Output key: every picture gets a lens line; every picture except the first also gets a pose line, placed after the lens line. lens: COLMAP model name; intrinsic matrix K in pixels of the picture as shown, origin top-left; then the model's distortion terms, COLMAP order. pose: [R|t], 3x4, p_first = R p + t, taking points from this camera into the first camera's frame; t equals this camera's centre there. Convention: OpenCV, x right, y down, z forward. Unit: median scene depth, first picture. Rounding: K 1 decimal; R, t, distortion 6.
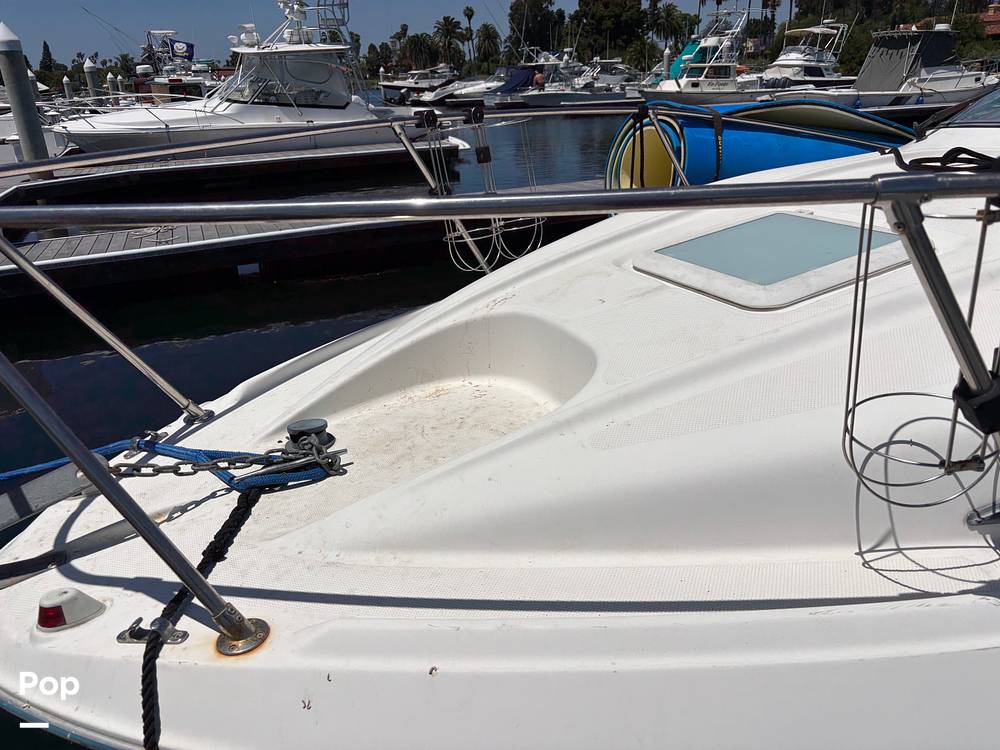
lens RADIAL K [[757.5, 0, 513.4], [0, 757.5, 369.9], [0, 0, 1]] dist [0.036793, -0.038534]
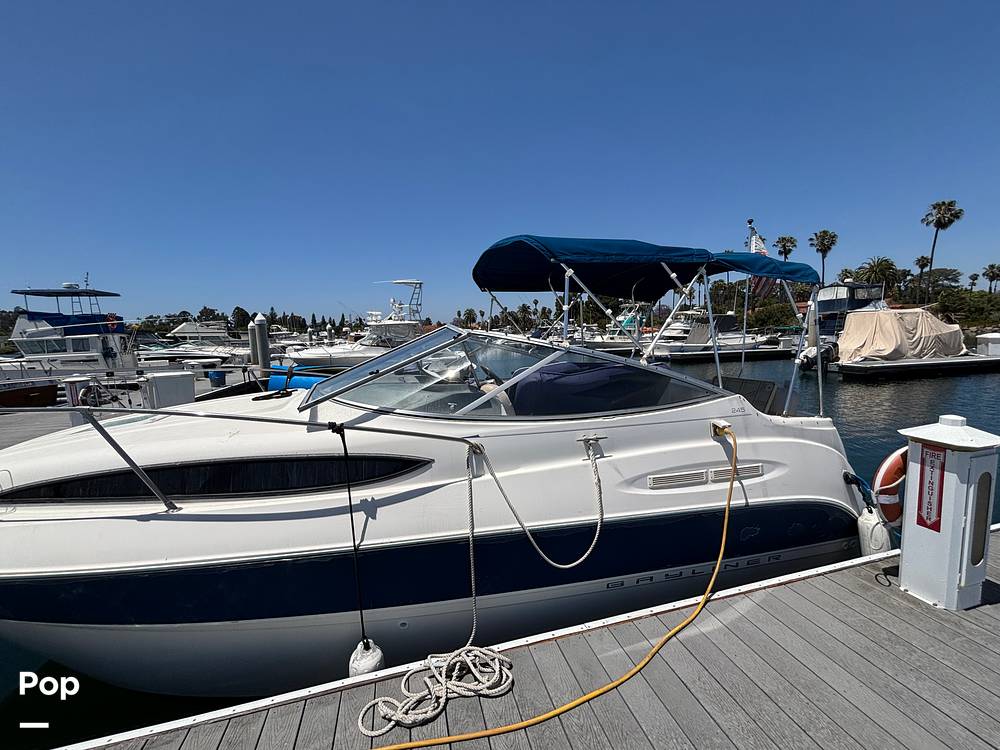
lens RADIAL K [[400.8, 0, 498.3], [0, 400.8, 378.8], [0, 0, 1]] dist [0.003597, 0.000585]
pose [[0.988563, 0.027966, -0.148190, 1.097586], [-0.063372, 0.968717, -0.239941, -0.022359], [0.136844, 0.246588, 0.959410, -0.197429]]
